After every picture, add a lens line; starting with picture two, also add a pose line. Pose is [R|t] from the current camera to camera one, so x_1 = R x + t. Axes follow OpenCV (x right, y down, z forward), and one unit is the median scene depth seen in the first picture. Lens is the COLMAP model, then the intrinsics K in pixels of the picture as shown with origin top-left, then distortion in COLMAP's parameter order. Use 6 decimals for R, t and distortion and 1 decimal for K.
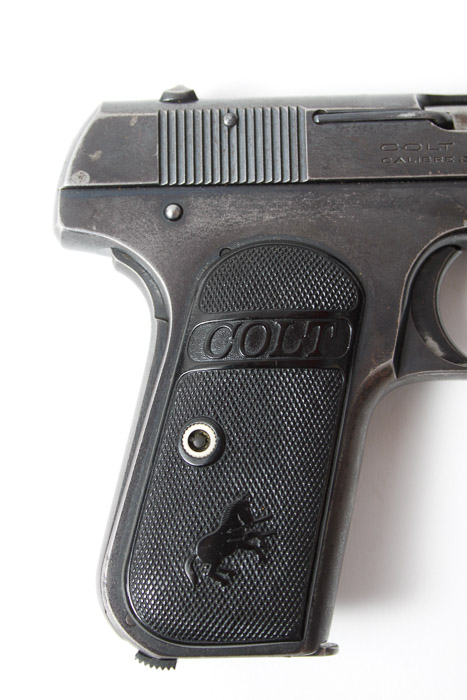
lens RADIAL K [[1142.8, 0, 233.5], [0, 1142.8, 350.0], [0, 0, 1]] dist [0.006396, 0.115656]
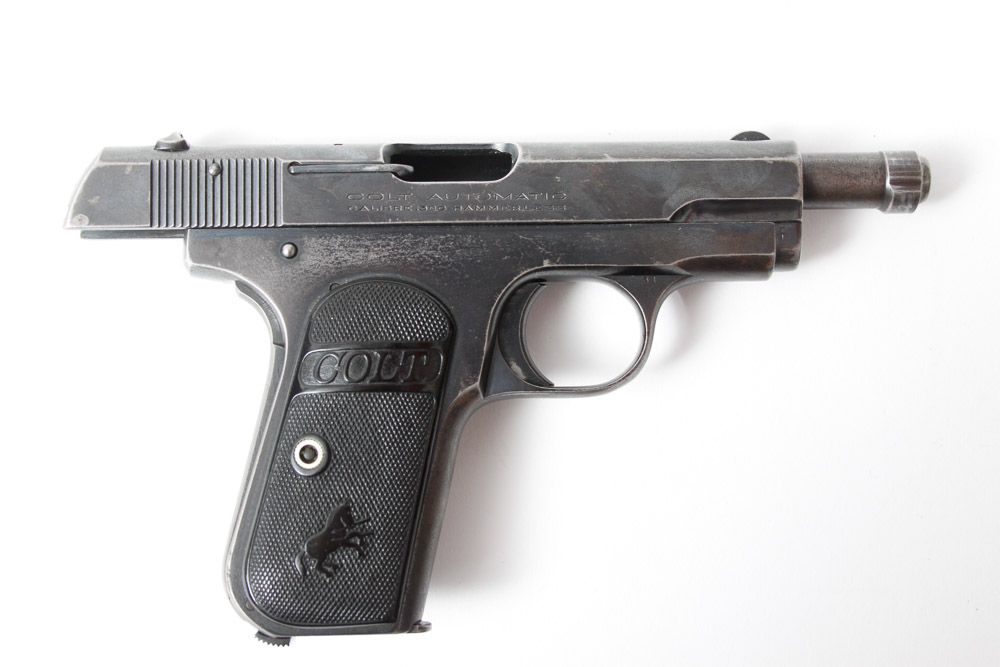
lens RADIAL K [[1483.5, 0, 500.0], [0, 1483.5, 333.5], [0, 0, 1]] dist [-0.006083, 0.002144]
pose [[0.999382, 0.005965, 0.034629, 0.111757], [-0.008265, 0.997741, 0.066661, -0.145738], [-0.034153, -0.066906, 0.997175, -0.507485]]
